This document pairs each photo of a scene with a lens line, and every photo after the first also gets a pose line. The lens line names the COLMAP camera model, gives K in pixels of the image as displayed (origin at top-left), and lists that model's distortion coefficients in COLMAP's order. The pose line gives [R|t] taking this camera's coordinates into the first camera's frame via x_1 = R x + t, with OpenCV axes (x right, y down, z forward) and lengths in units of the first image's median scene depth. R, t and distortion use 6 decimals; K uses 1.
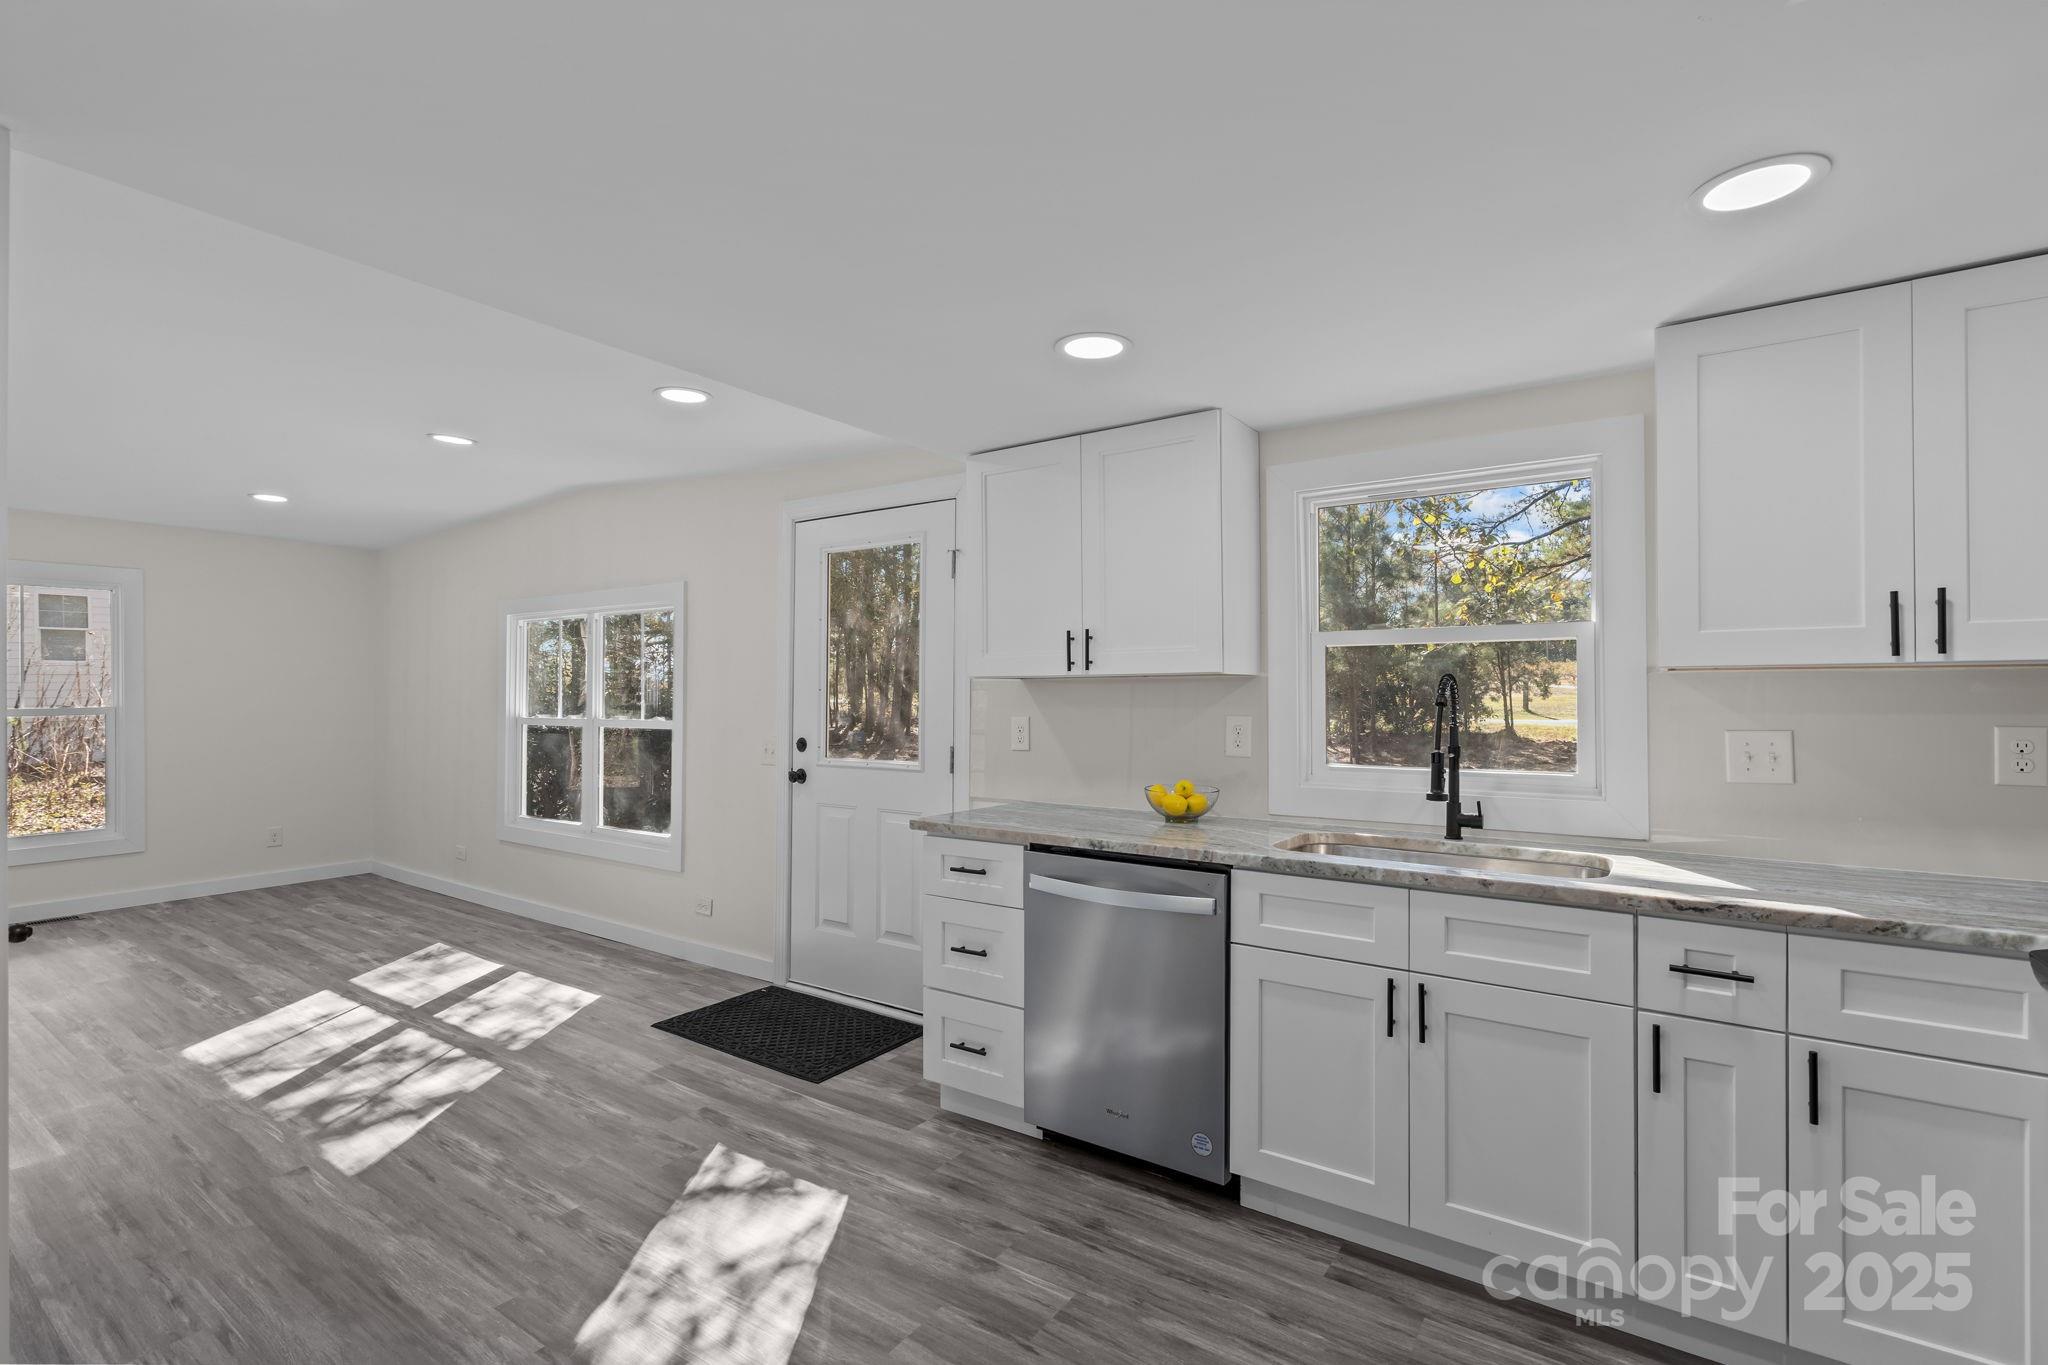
lens RADIAL K [[934.2, 0, 1028.9], [0, 934.2, 689.3], [0, 0, 1]] dist [-0.005761, 0.003299]
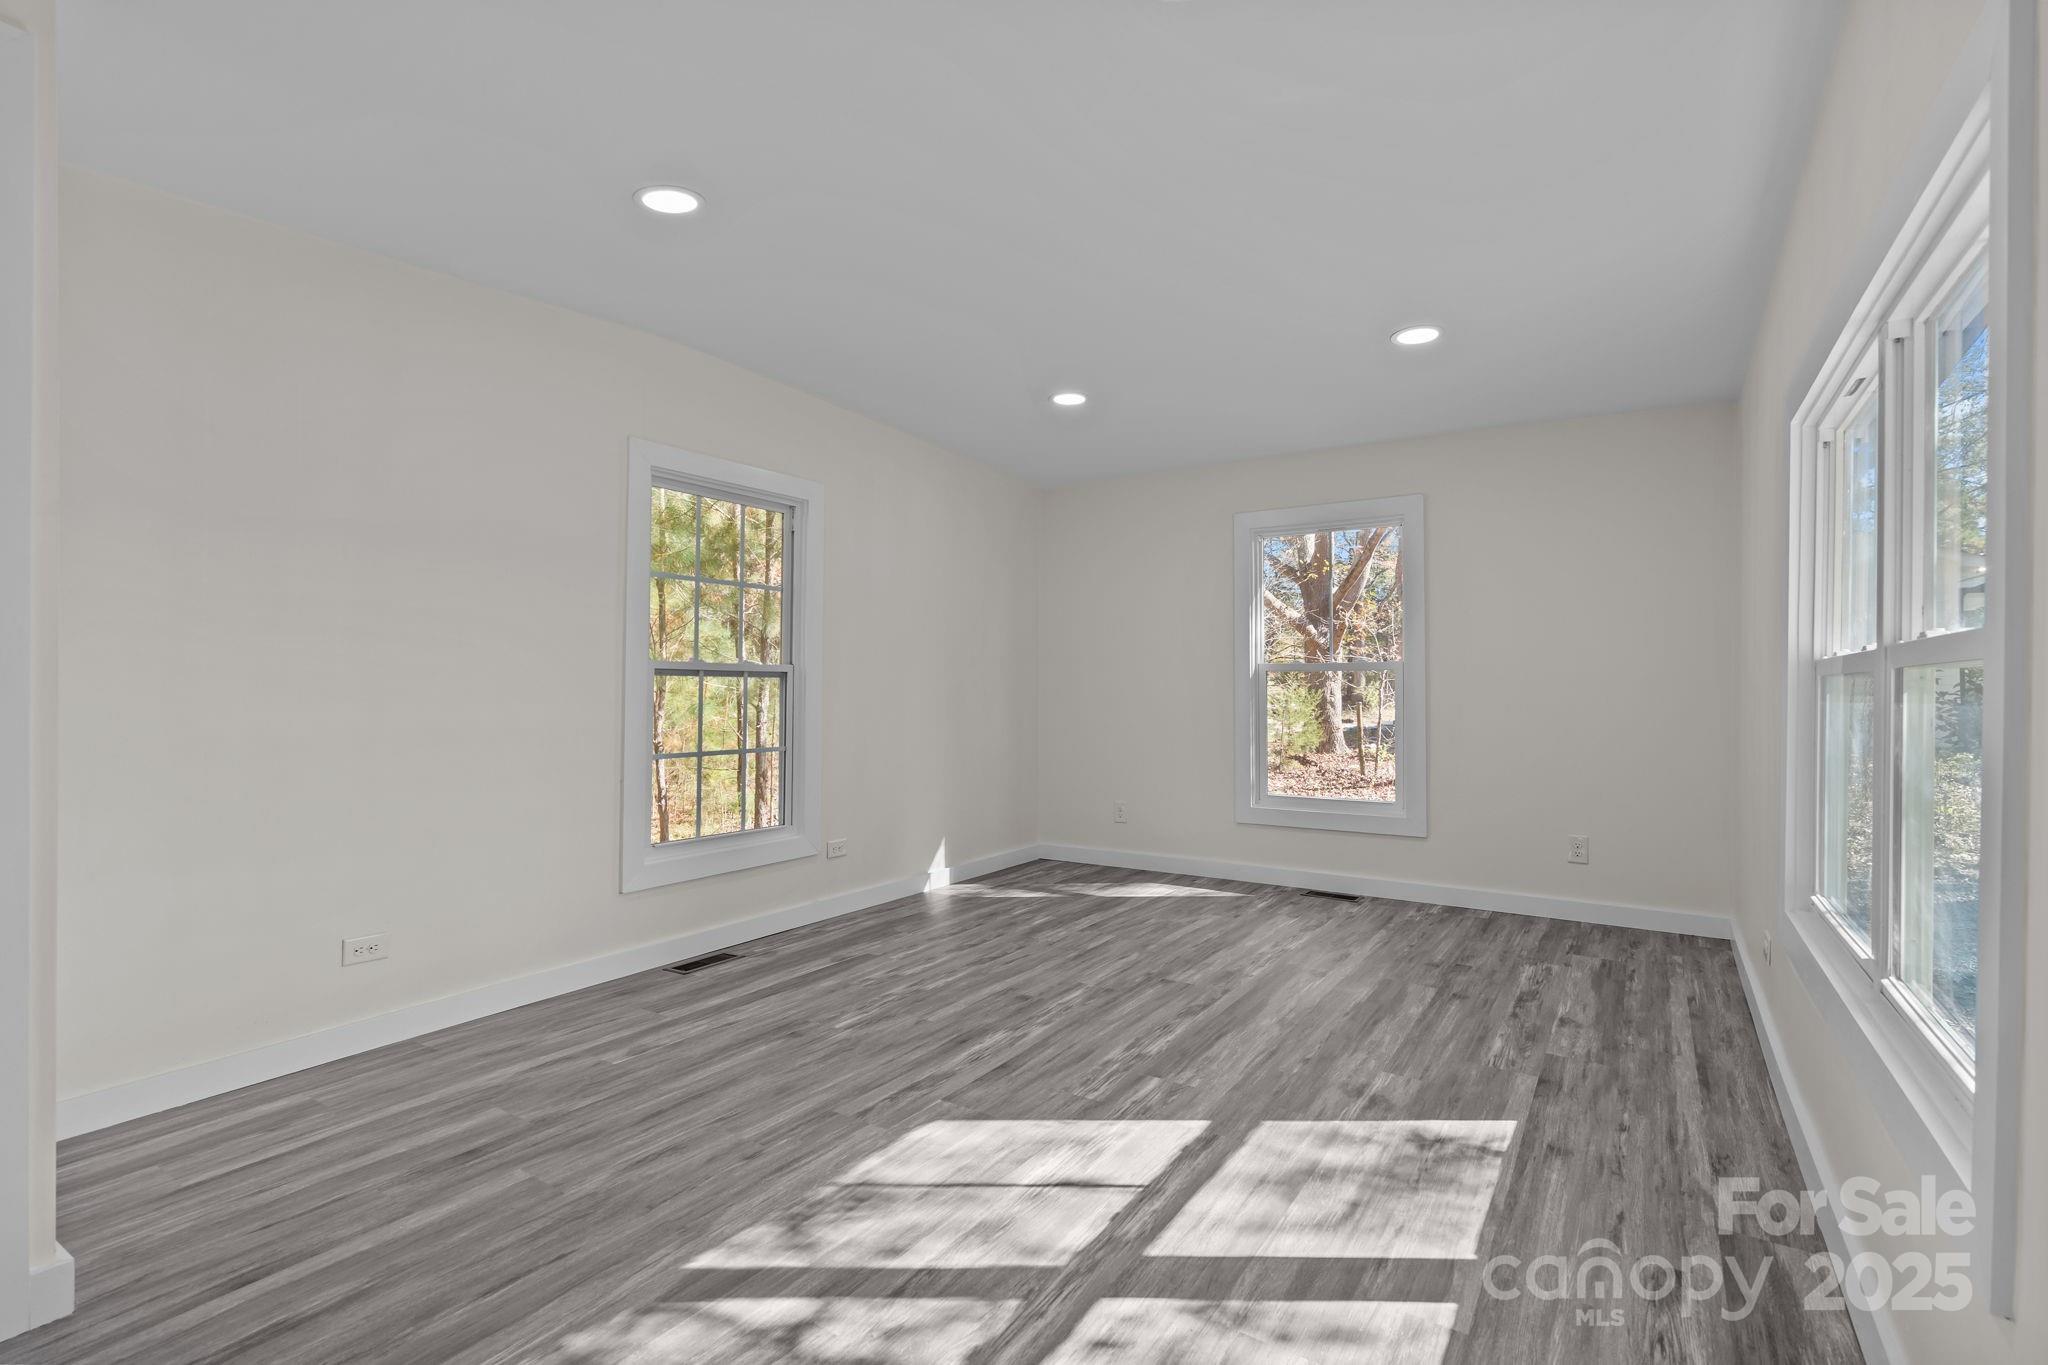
lens RADIAL K [[934.2, 0, 1013.4], [0, 934.2, 692.9], [0, 0, 1]] dist [-0.005761, 0.003299]
pose [[0.008536, 0.004231, -0.999955, -0.242466], [-0.004052, 0.999983, 0.004196, 0.080195], [0.999955, 0.004016, 0.008553, 1.135852]]
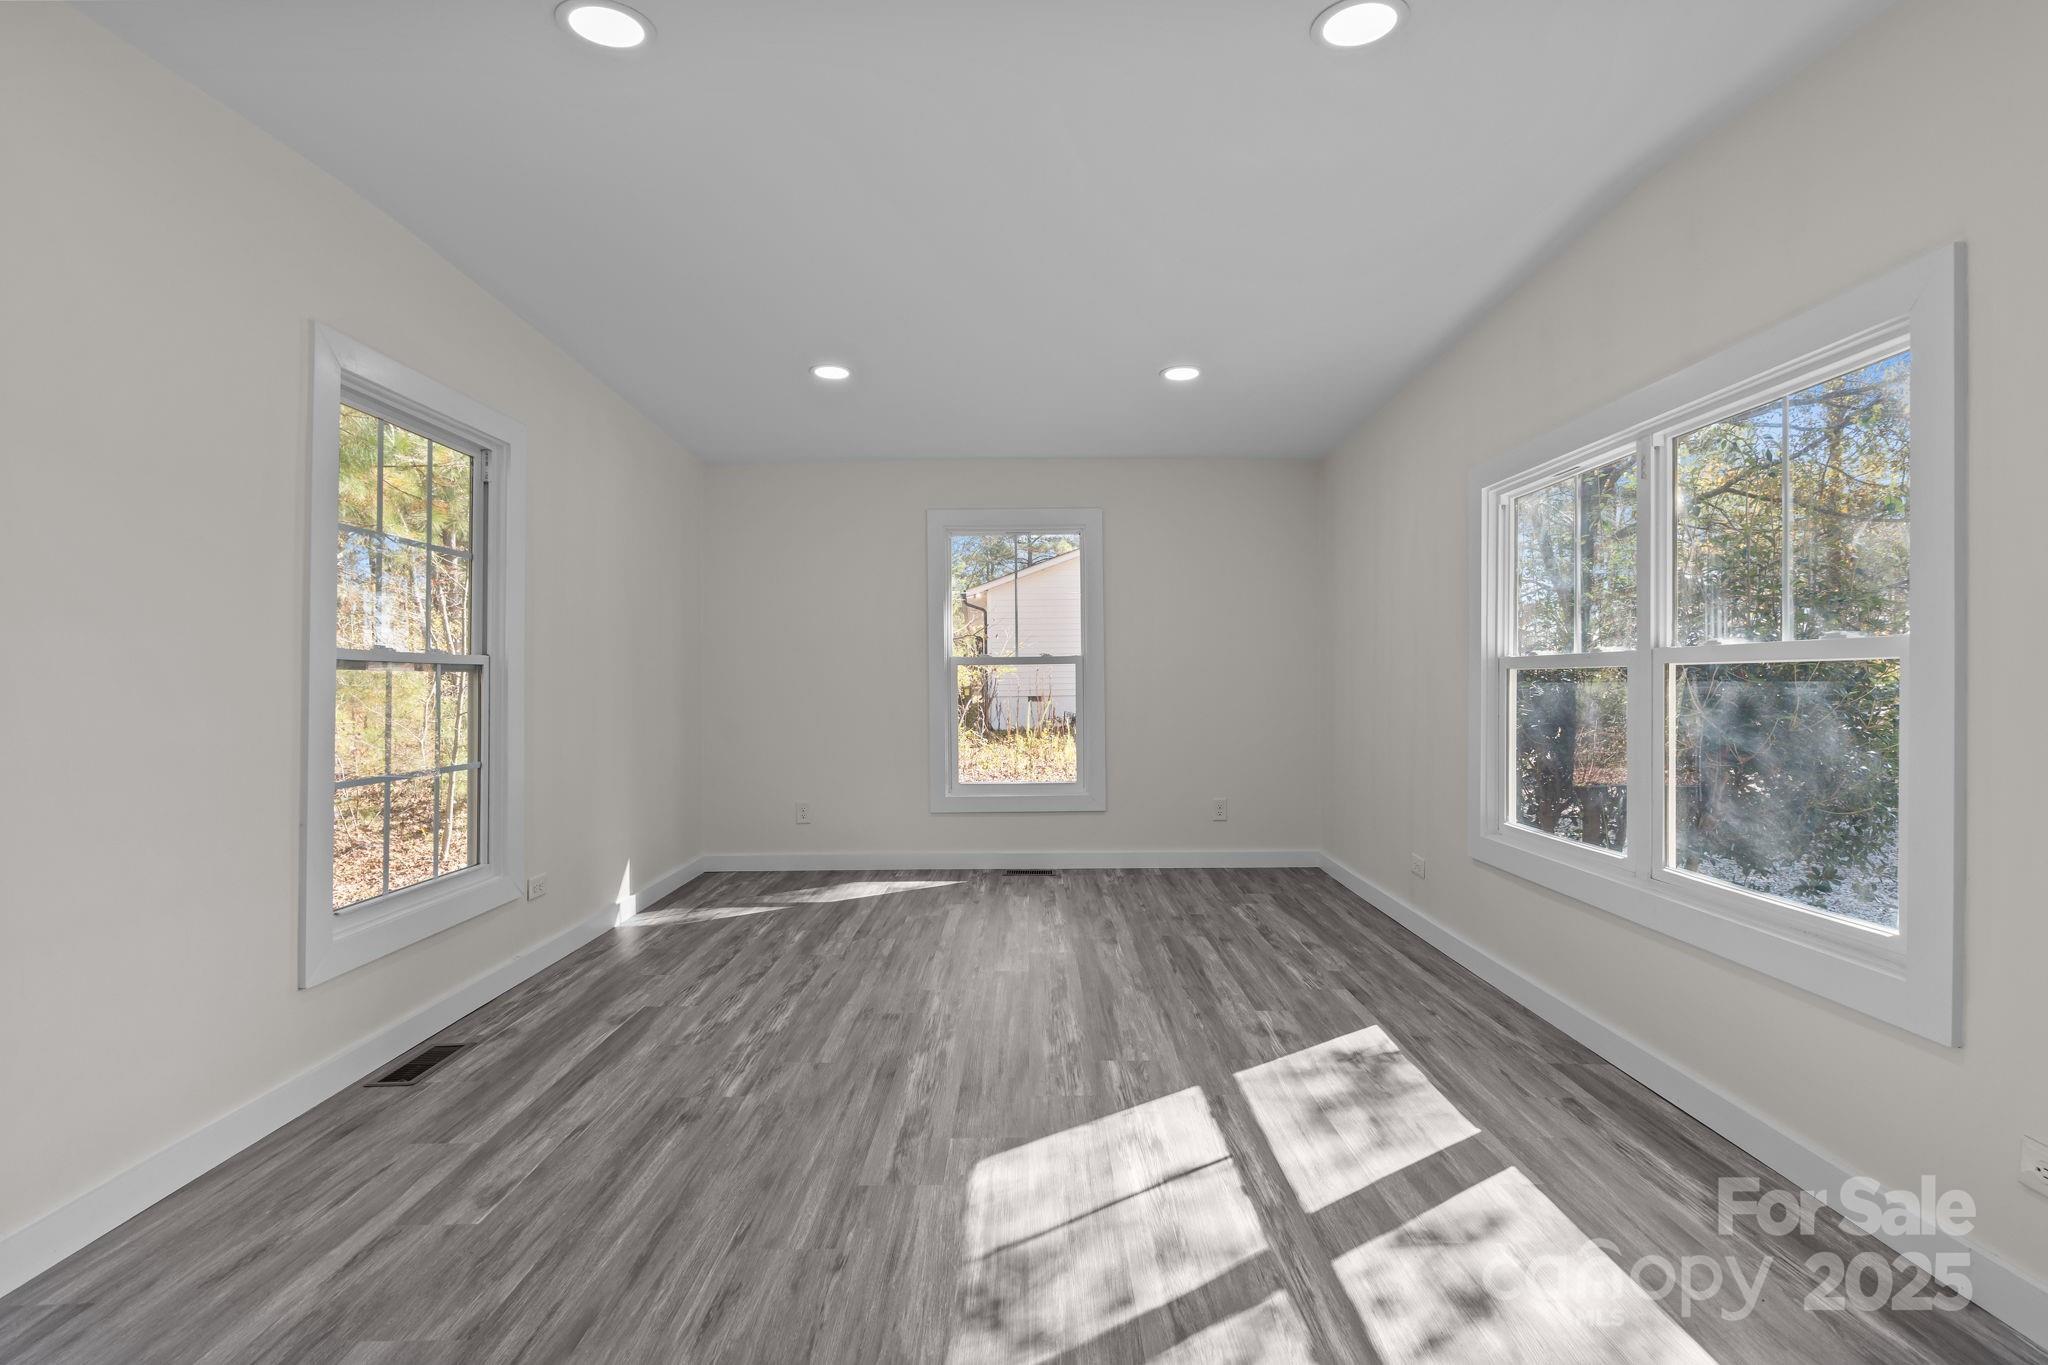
lens RADIAL K [[934.2, 0, 1018.6], [0, 934.2, 671.4], [0, 0, 1]] dist [-0.005761, 0.003299]
pose [[0.558537, -0.009758, -0.829422, -0.404407], [0.004283, 0.999951, -0.008880, 0.077661], [0.829469, 0.001407, 0.558551, 0.735553]]
